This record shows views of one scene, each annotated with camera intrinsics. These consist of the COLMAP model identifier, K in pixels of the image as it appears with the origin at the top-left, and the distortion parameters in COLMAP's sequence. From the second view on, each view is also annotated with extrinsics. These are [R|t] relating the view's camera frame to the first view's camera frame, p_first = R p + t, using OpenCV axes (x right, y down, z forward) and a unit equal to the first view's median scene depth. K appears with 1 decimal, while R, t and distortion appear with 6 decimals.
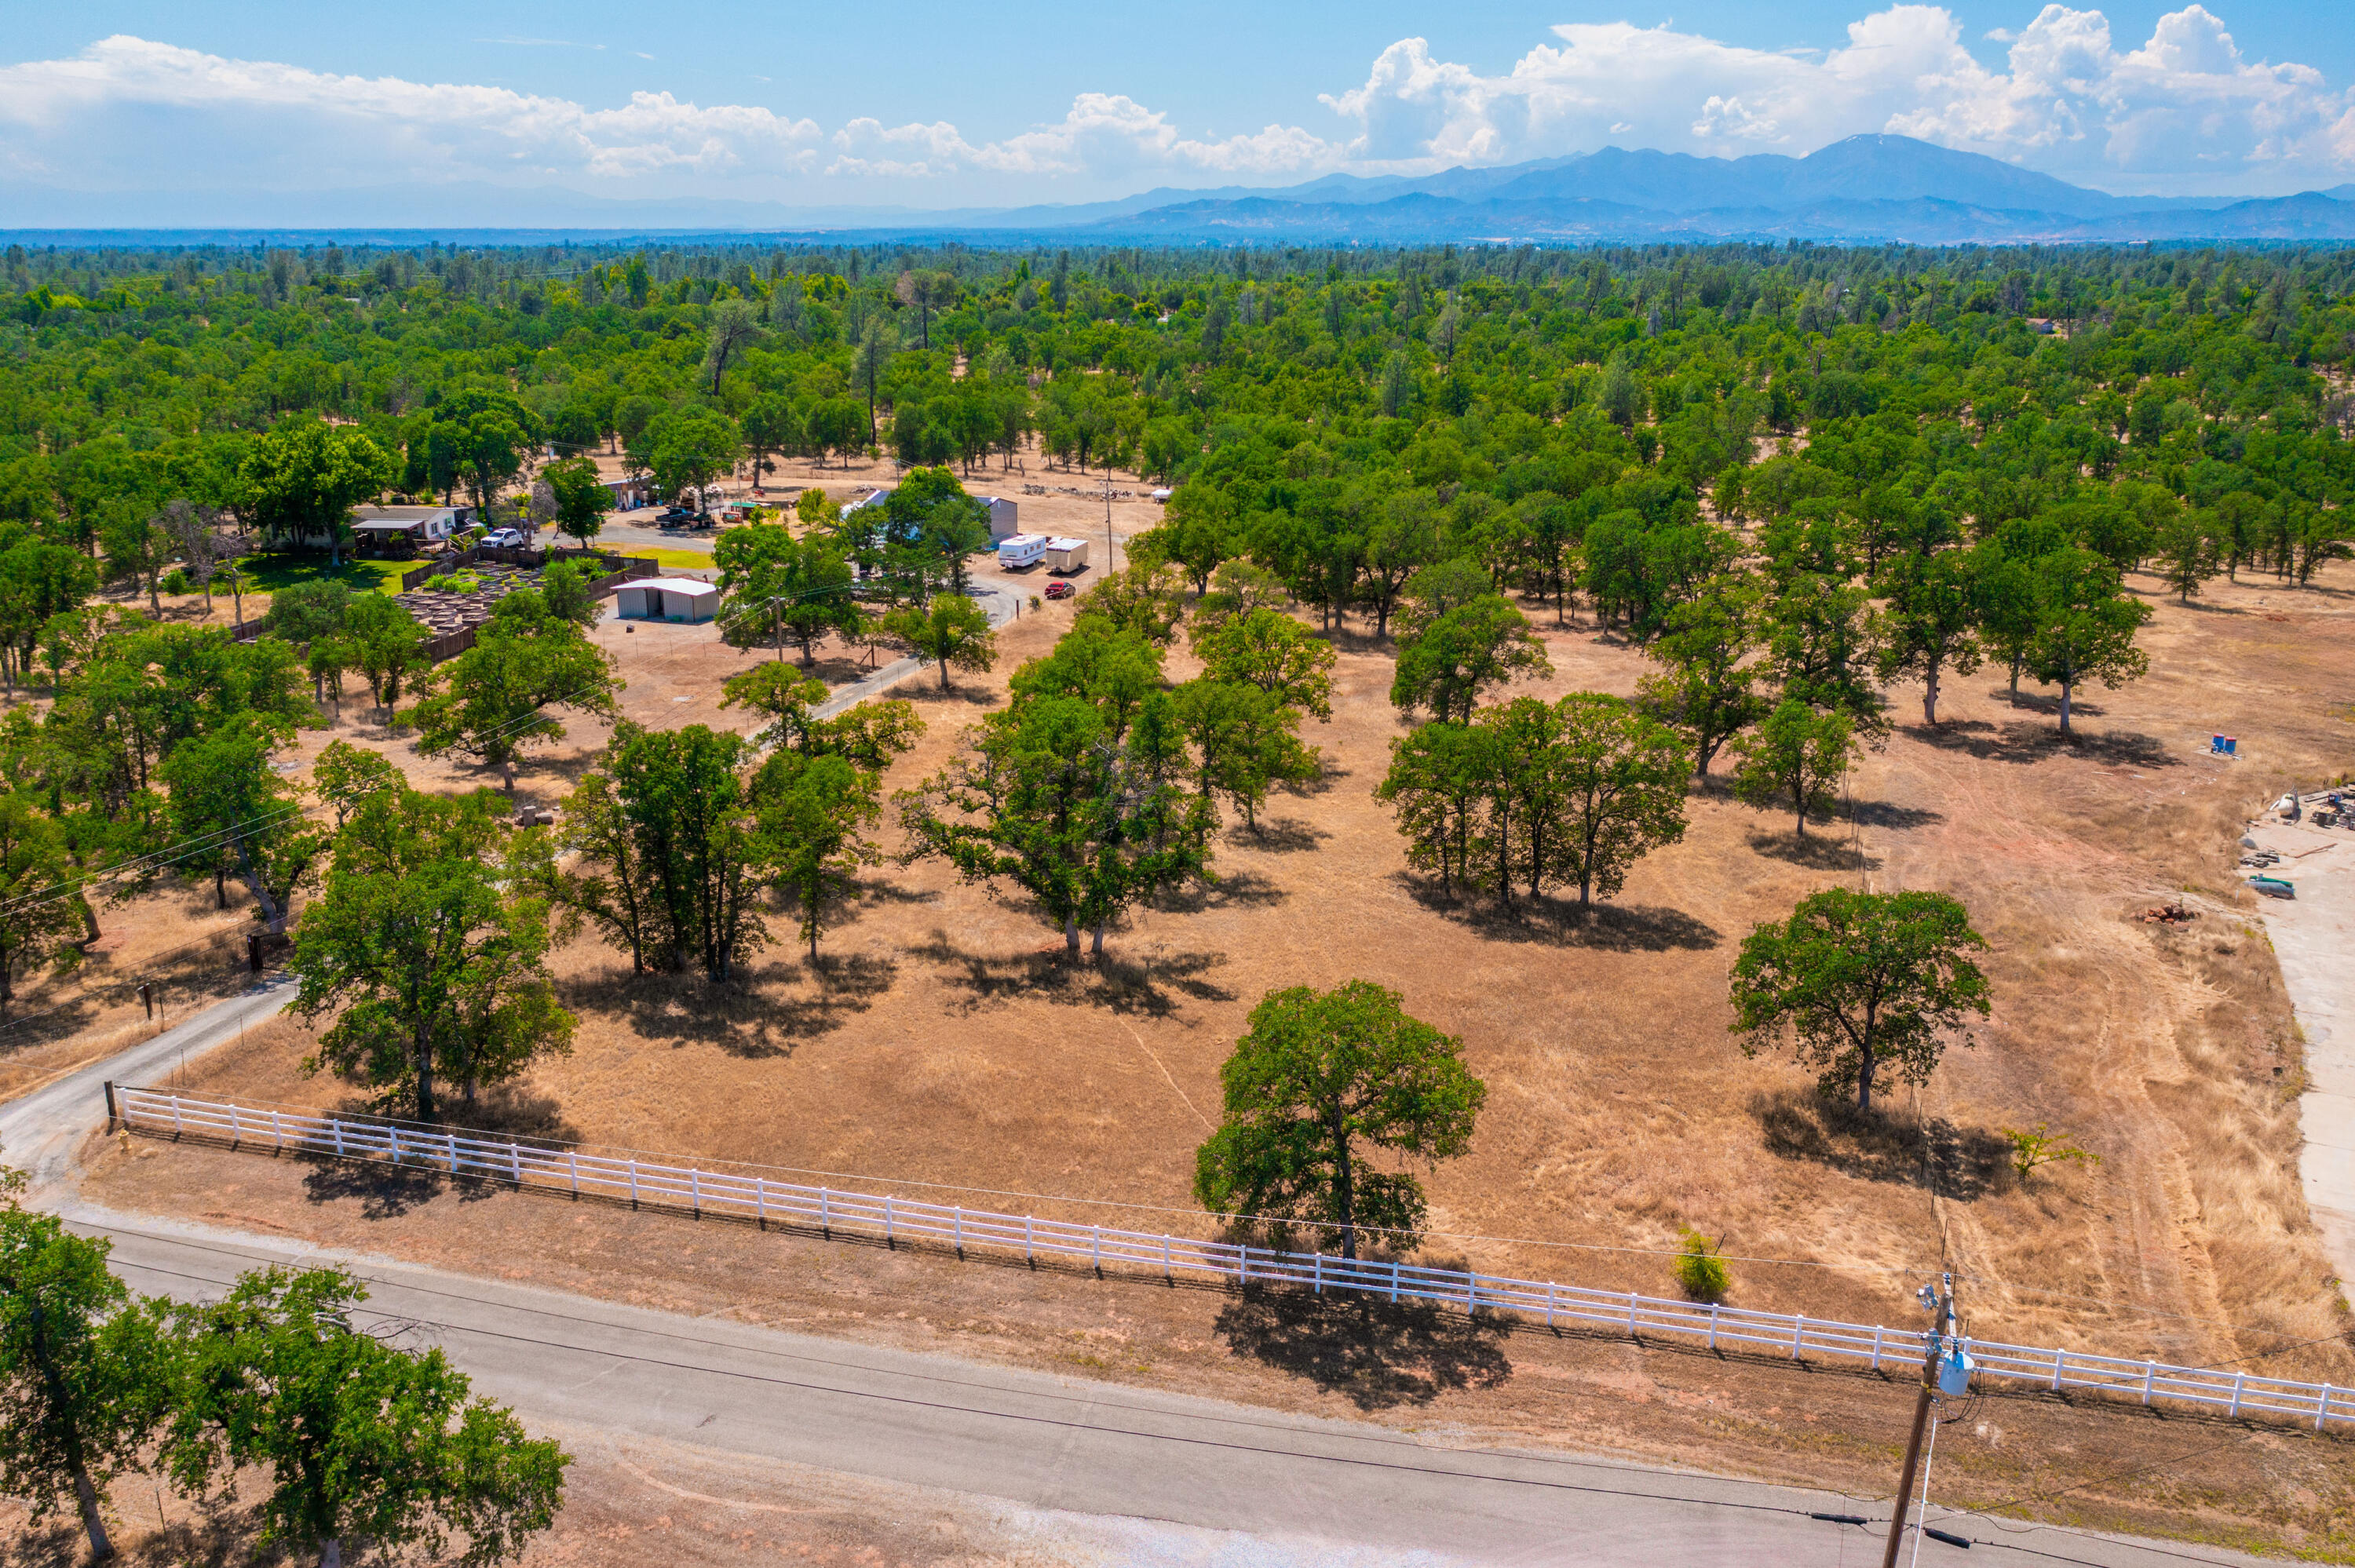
lens RADIAL K [[1844.3, 0, 1189.8], [0, 1844.3, 781.7], [0, 0, 1]] dist [-0.016779, 0.007938]
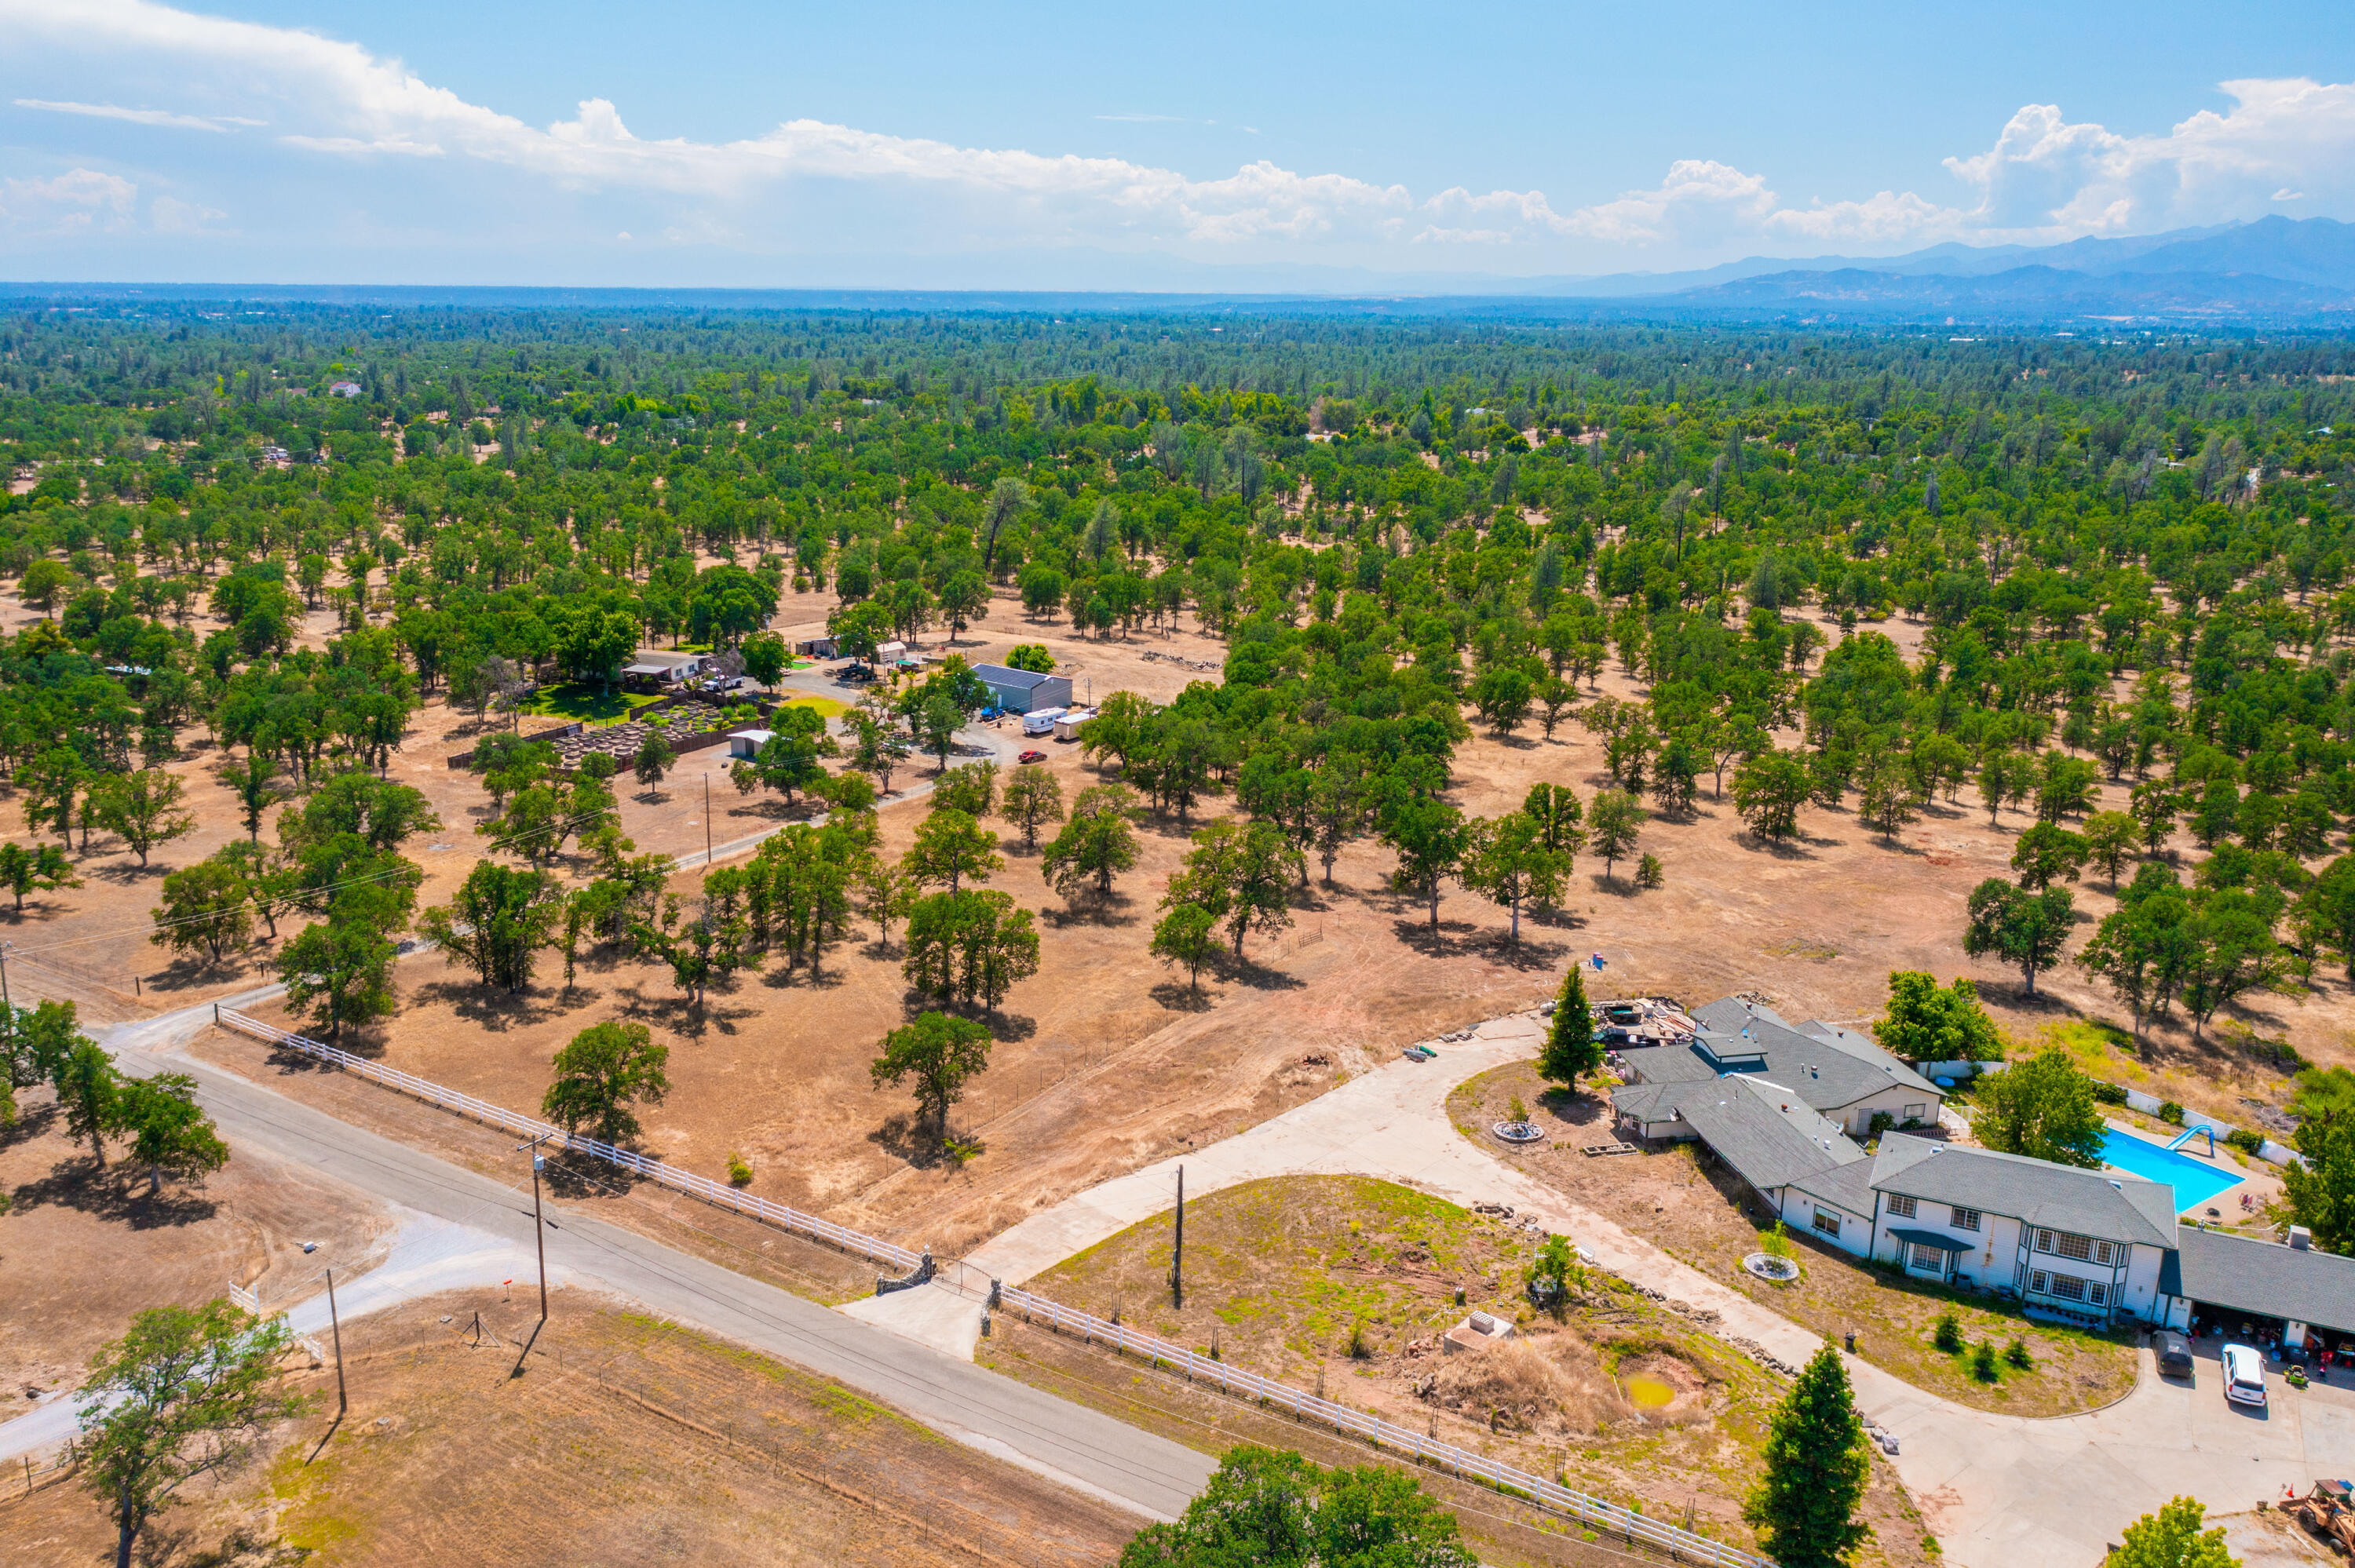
lens RADIAL K [[1844.3, 0, 1169.2], [0, 1844.3, 783.1], [0, 0, 1]] dist [-0.016779, 0.007938]
pose [[0.952282, 0.086405, -0.292735, 0.376208], [-0.096092, 0.995194, -0.018848, -0.056953], [0.289699, 0.046078, 0.956008, -0.269431]]
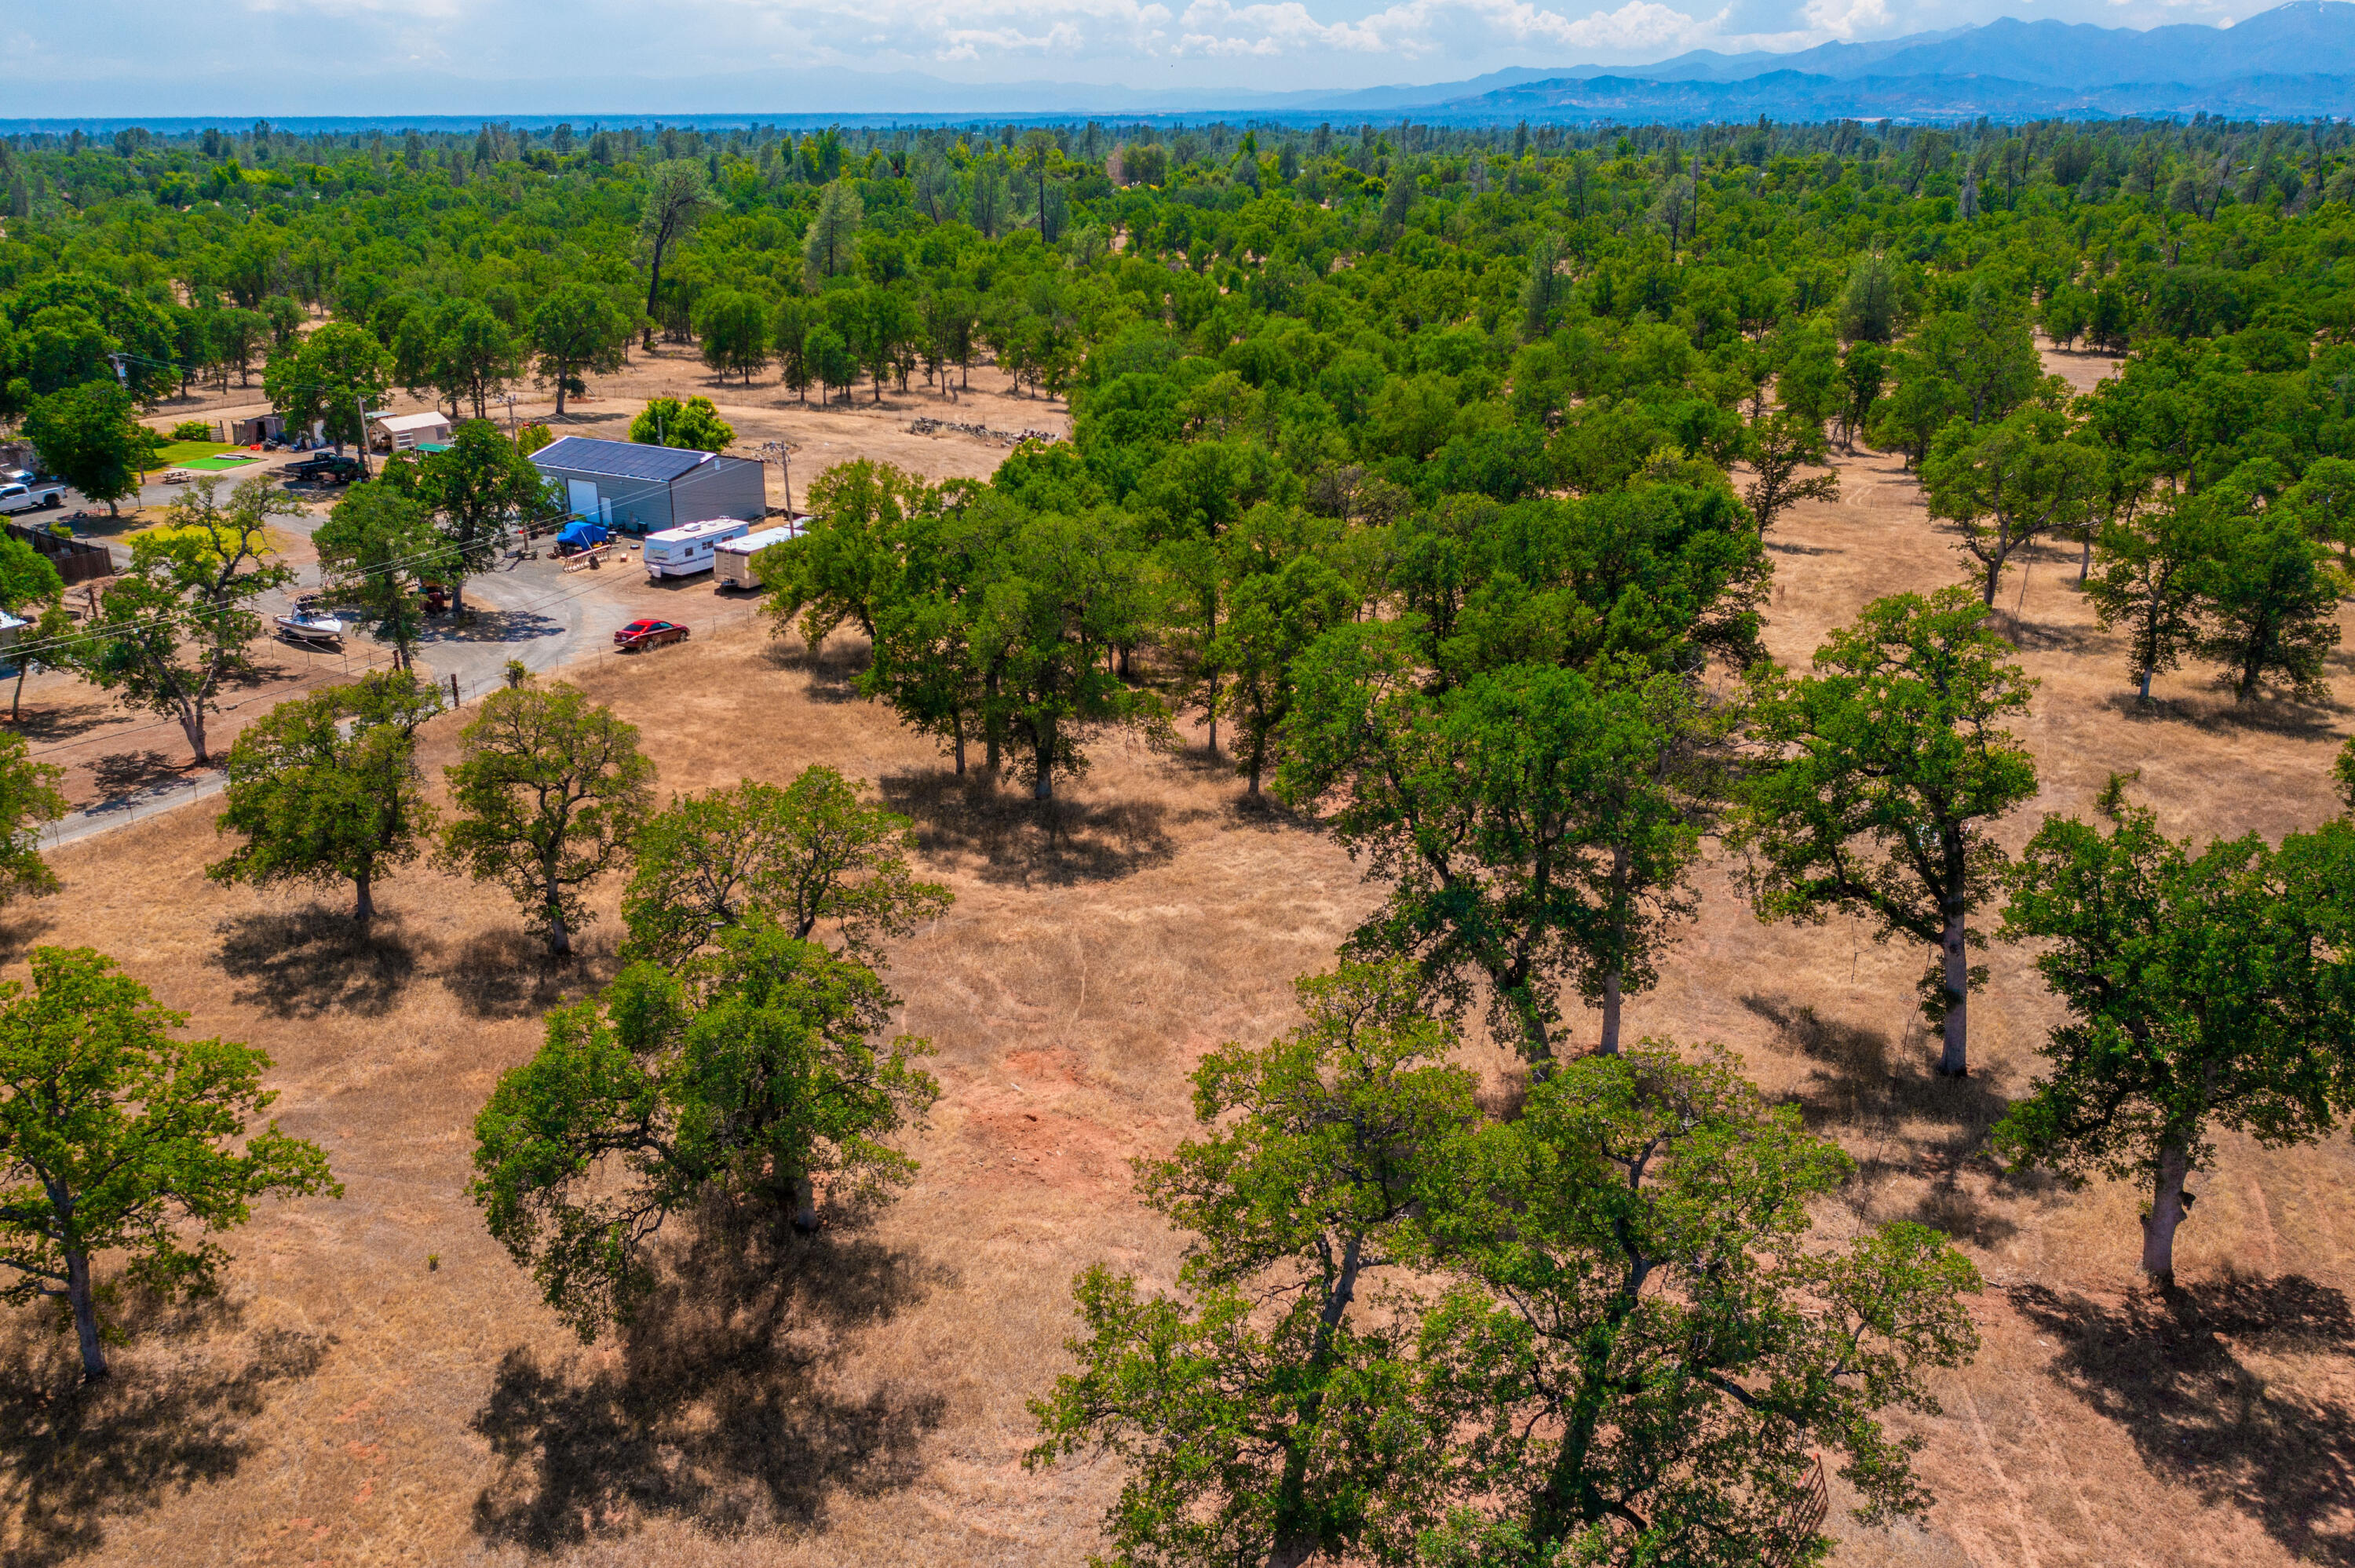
lens RADIAL K [[1844.3, 0, 1173.9], [0, 1844.3, 786.7], [0, 0, 1]] dist [-0.016779, 0.007938]
pose [[0.983183, 0.057207, -0.173432, 0.166443], [-0.046689, 0.996848, 0.064135, -0.085439], [0.176554, -0.054959, 0.982755, 0.382874]]
